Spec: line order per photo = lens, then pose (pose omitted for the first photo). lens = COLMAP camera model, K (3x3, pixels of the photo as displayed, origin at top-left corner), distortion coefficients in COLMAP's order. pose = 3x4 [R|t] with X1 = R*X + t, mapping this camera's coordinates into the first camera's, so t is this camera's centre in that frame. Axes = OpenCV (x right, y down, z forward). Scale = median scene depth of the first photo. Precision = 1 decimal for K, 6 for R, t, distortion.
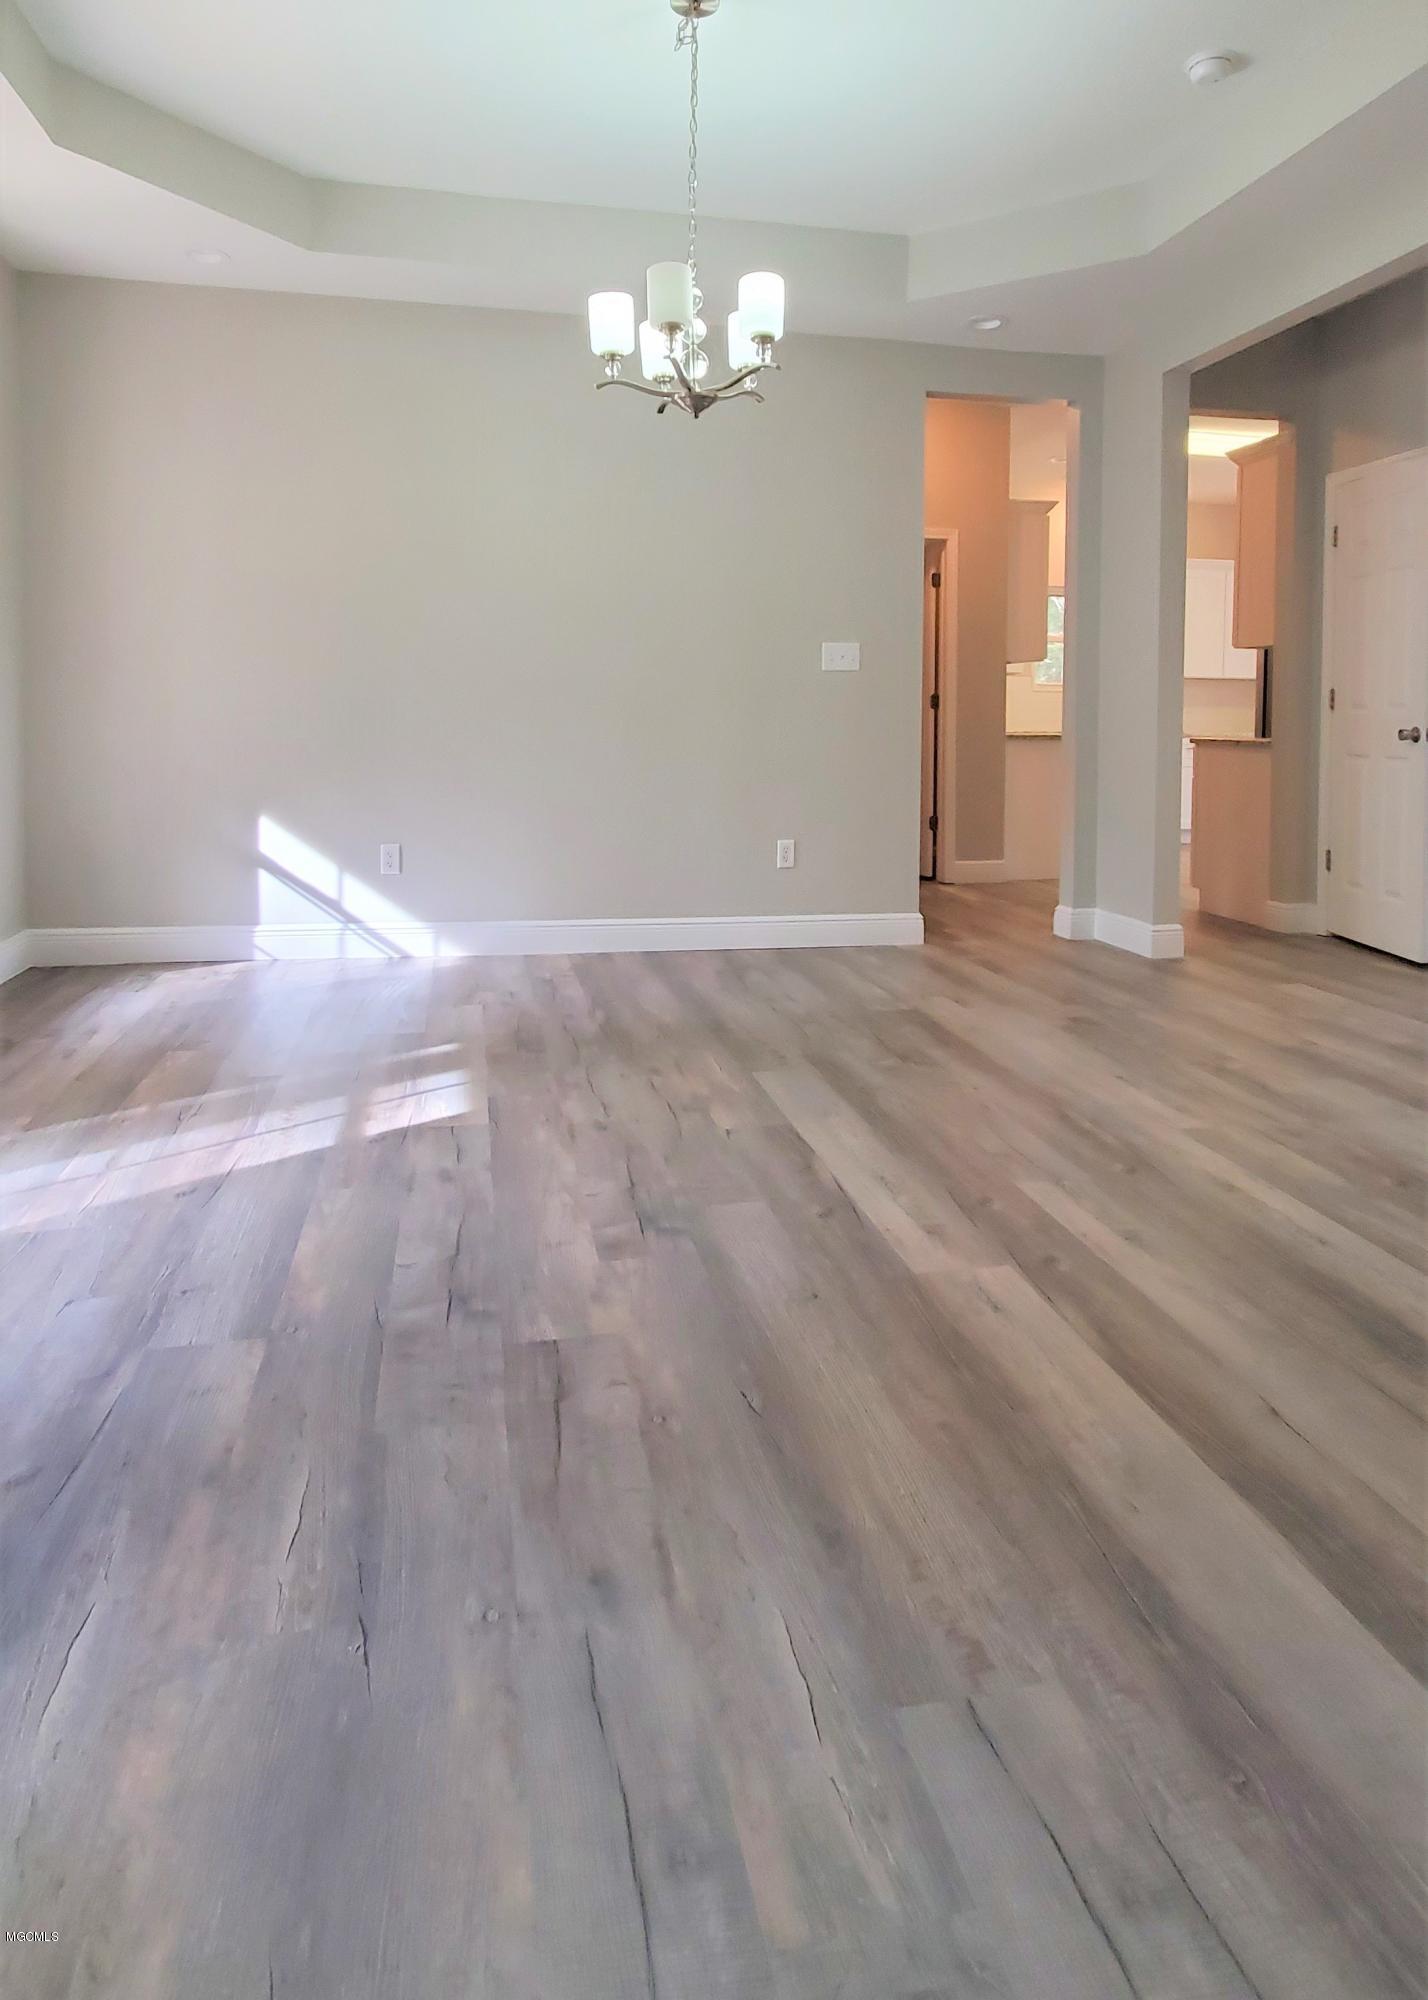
lens RADIAL K [[1199.9, 0, 728.6], [0, 1199.9, 989.3], [0, 0, 1]] dist [0.018982, -0.006526]
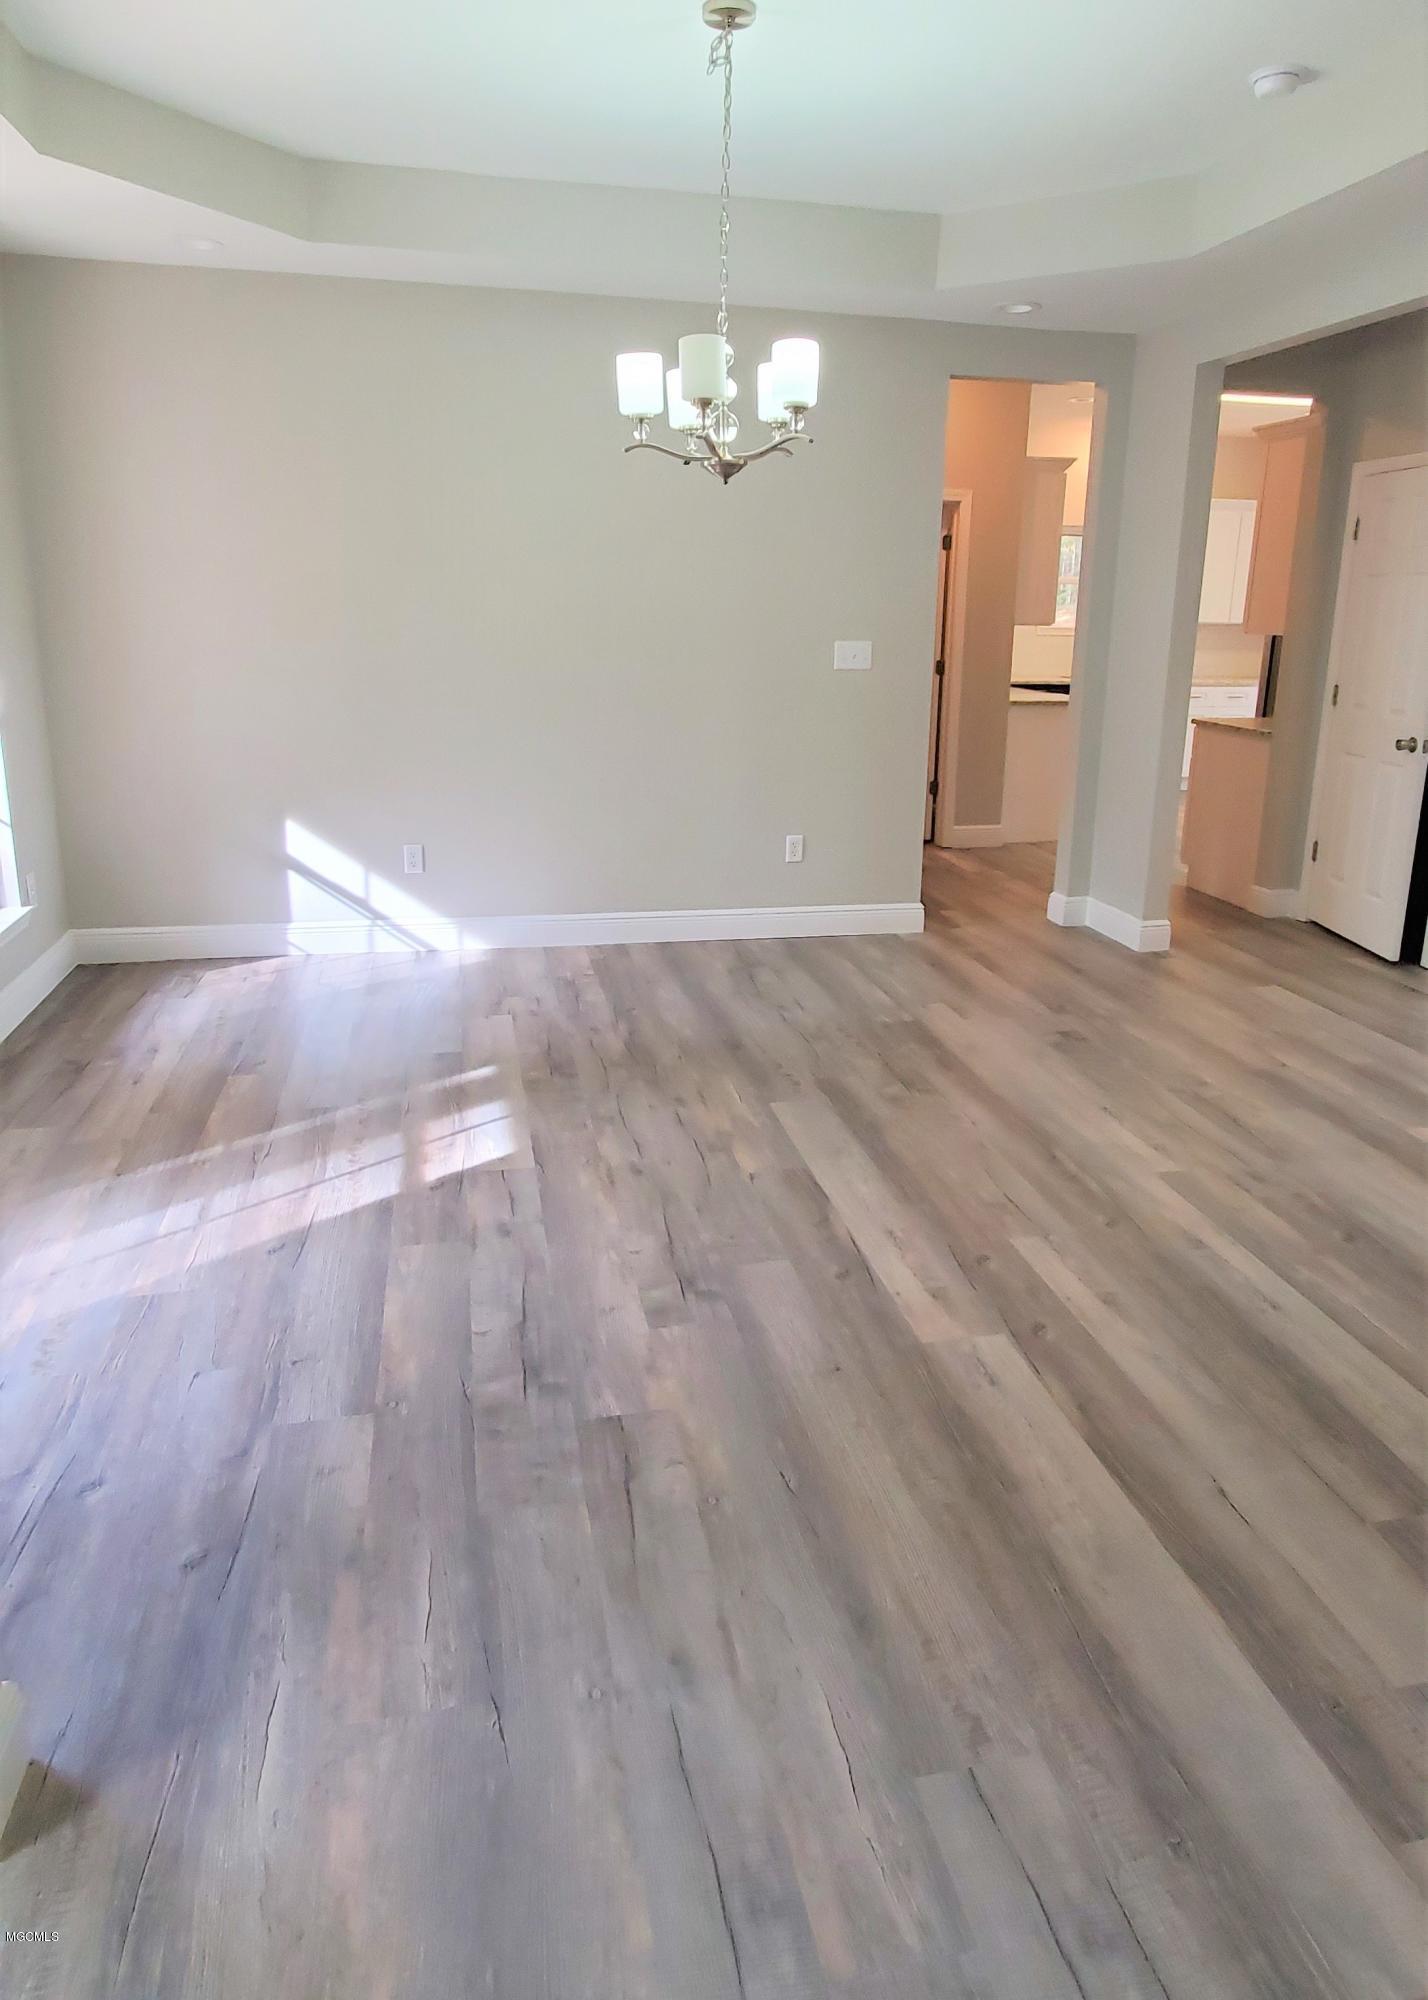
lens RADIAL K [[1199.9, 0, 703.9], [0, 1199.9, 1005.4], [0, 0, 1]] dist [0.018982, -0.006526]
pose [[0.999952, 0.000302, 0.009824, -0.057146], [-0.002289, 0.979221, 0.202784, -0.268974], [-0.009559, -0.202797, 0.979174, -0.057865]]
